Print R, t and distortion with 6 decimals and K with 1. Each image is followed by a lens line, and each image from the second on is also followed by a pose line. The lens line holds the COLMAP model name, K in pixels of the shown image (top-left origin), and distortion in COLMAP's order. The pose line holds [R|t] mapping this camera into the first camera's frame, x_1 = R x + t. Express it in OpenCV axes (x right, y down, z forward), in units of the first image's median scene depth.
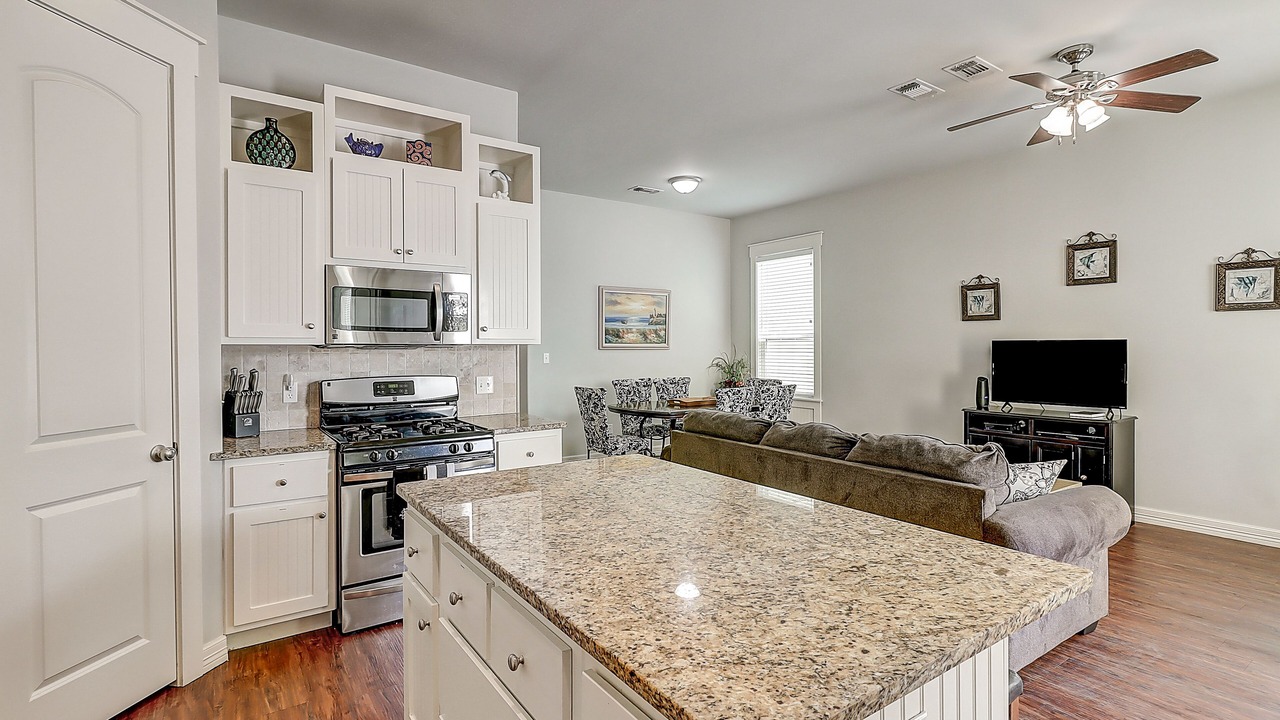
lens RADIAL K [[605.8, 0, 623.0], [0, 605.8, 353.4], [0, 0, 1]] dist [-0.001700, 0.000189]
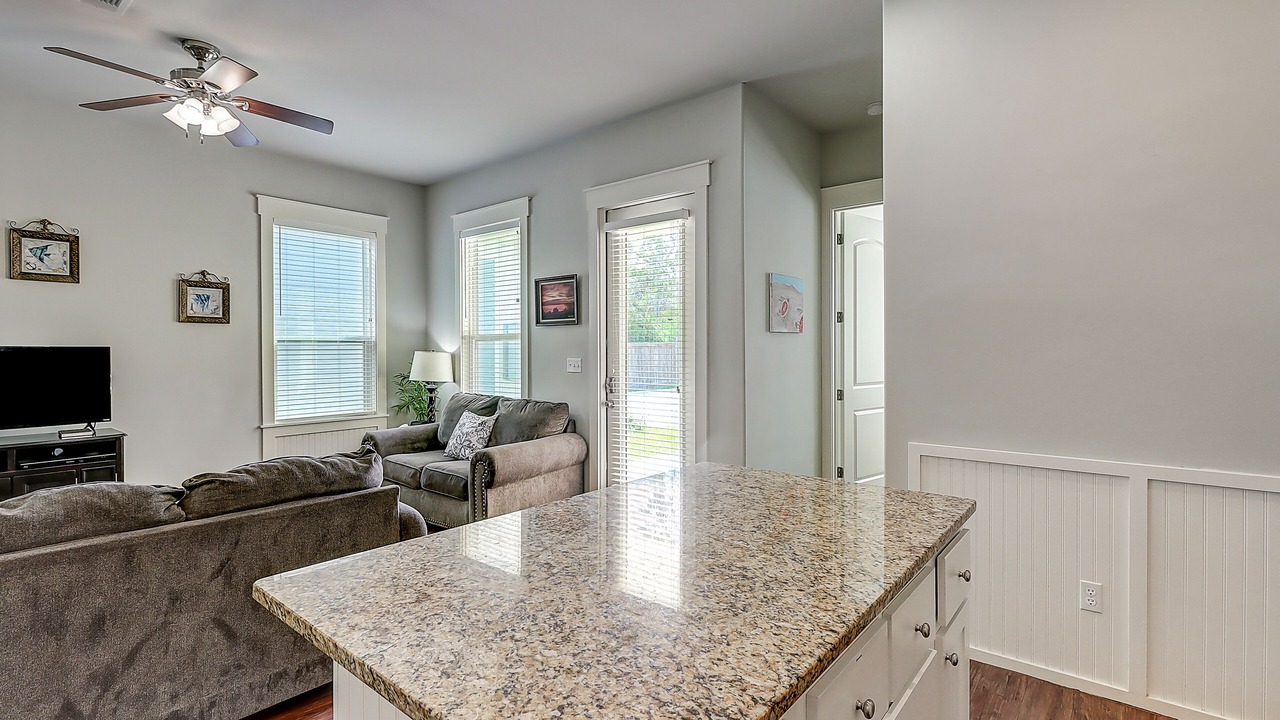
lens RADIAL K [[590.1, 0, 642.2], [0, 590.1, 354.3], [0, 0, 1]] dist [-0.000013, -0.000258]
pose [[-0.290491, -0.001685, 0.956876, -0.268240], [0.014797, 0.999871, 0.006253, -0.004500], [-0.956763, 0.015975, -0.290429, 0.450796]]
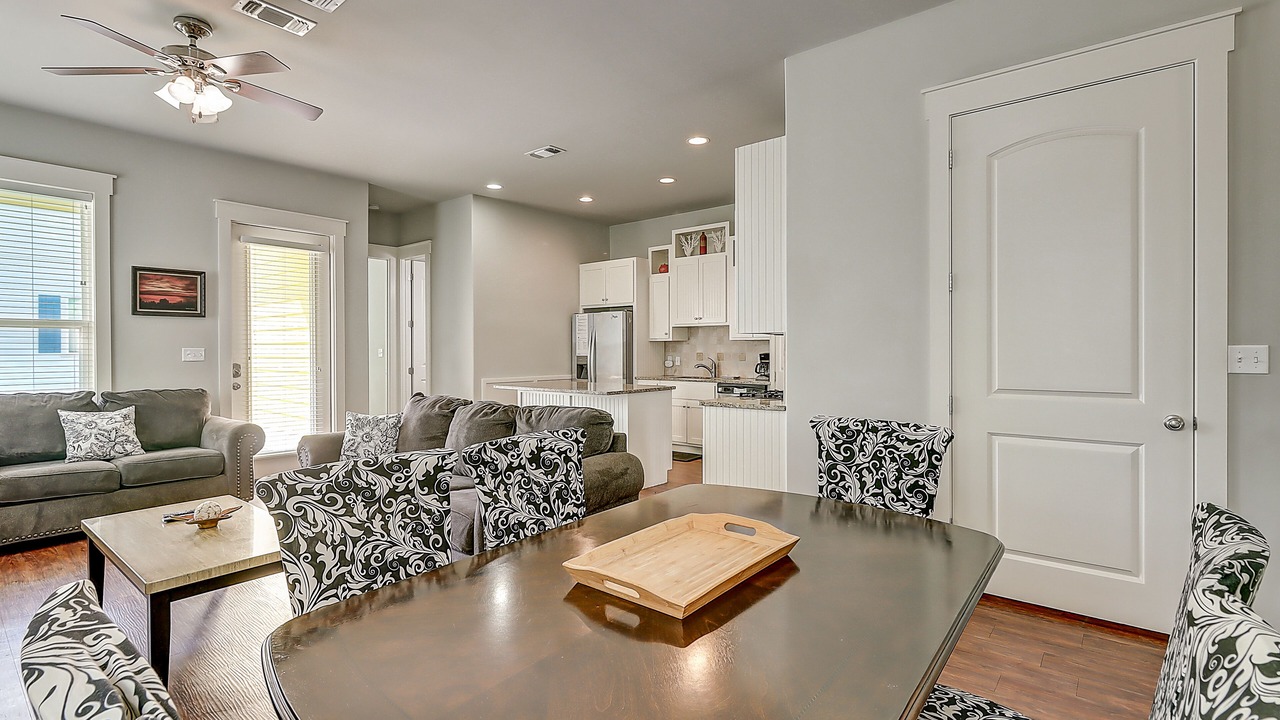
lens RADIAL K [[590.0, 0, 638.5], [0, 590.0, 353.4], [0, 0, 1]] dist [-0.001502, -0.000062]
pose [[-0.957771, 0.010308, -0.287348, 0.257775], [0.005248, 0.999817, 0.018374, 0.001167], [0.287485, 0.016090, -0.957650, 1.555635]]
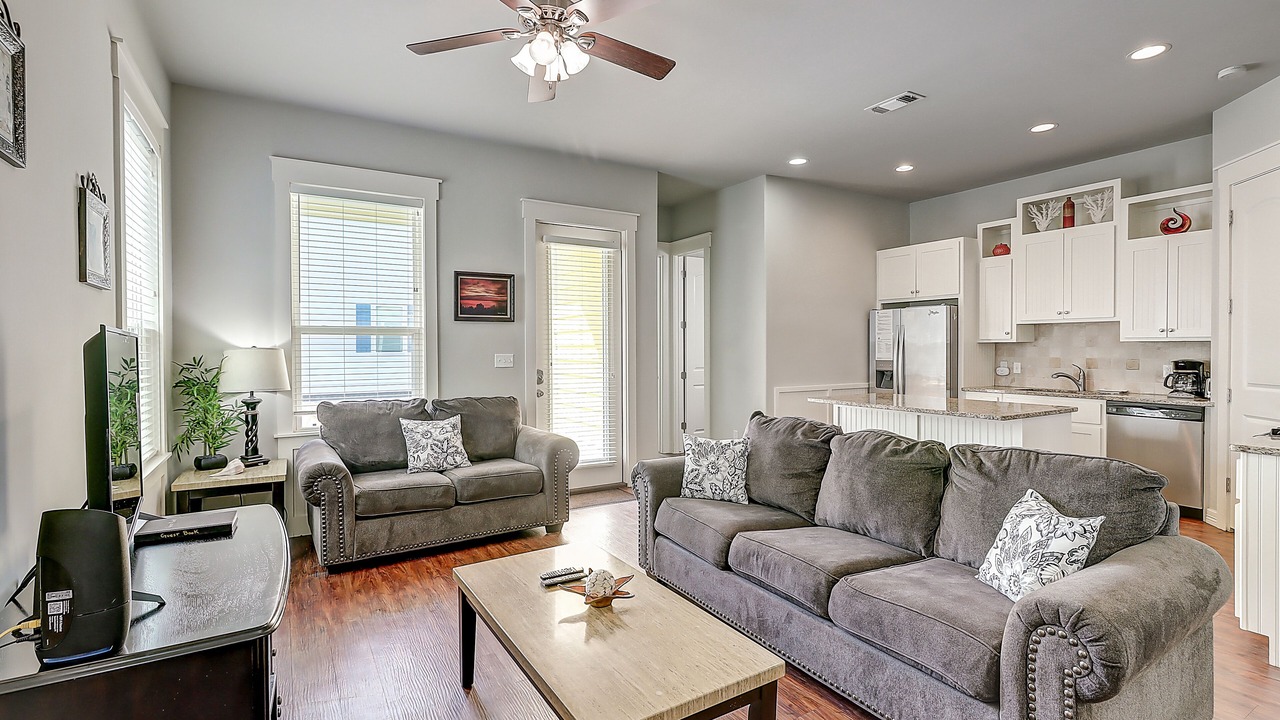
lens RADIAL K [[590.1, 0, 642.2], [0, 590.1, 354.3], [0, 0, 1]] dist [-0.000013, -0.000258]
pose [[-0.999140, 0.009331, 0.040395, 0.444662], [0.010208, 0.999715, 0.021560, -0.012610], [-0.040182, 0.021954, -0.998951, 1.316562]]
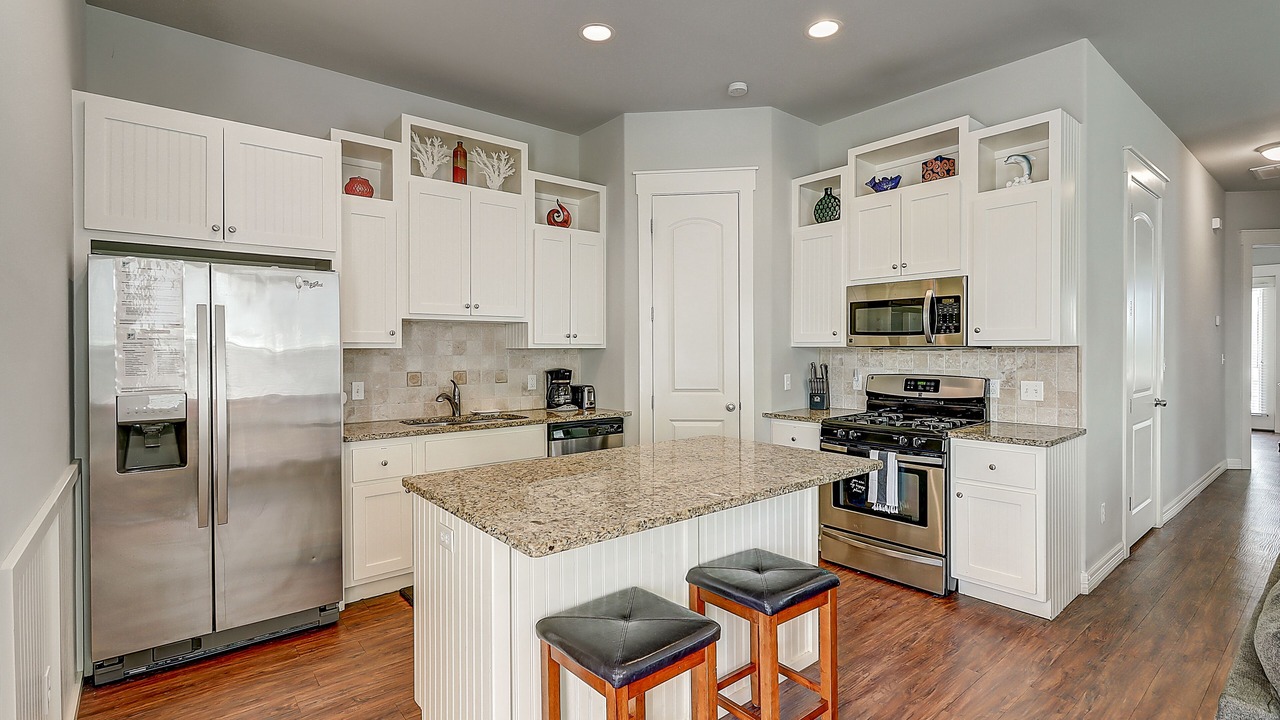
lens RADIAL K [[599.4, 0, 642.5], [0, 599.4, 350.8], [0, 0, 1]] dist [-0.000662, 0.000048]
pose [[0.093327, 0.008933, -0.995595, 0.497474], [-0.007499, 0.999938, 0.008269, -0.008466], [0.995607, 0.006694, 0.093388, 0.279092]]
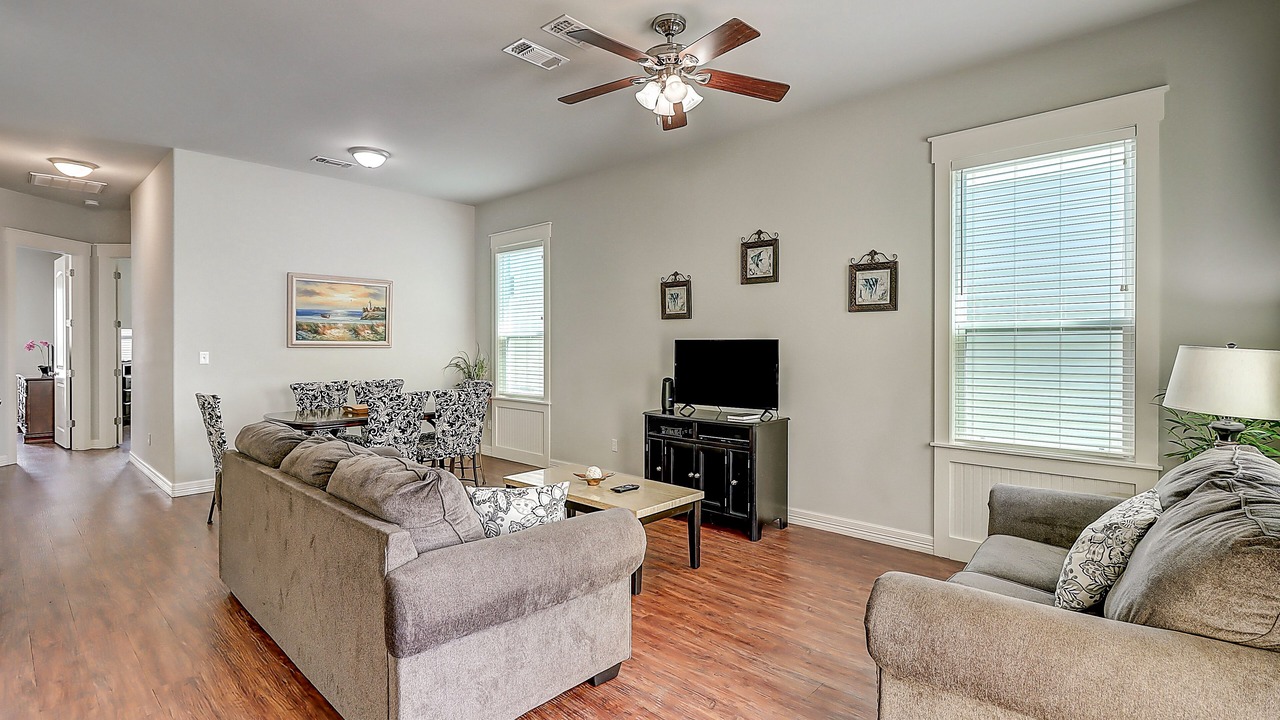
lens RADIAL K [[599.4, 0, 642.5], [0, 599.4, 350.8], [0, 0, 1]] dist [-0.000662, 0.000048]
pose [[0.972707, 0.003433, 0.232011, 0.371256], [-0.002989, 0.999993, -0.002267, -0.001850], [-0.232018, 0.001512, 0.972710, 0.099235]]
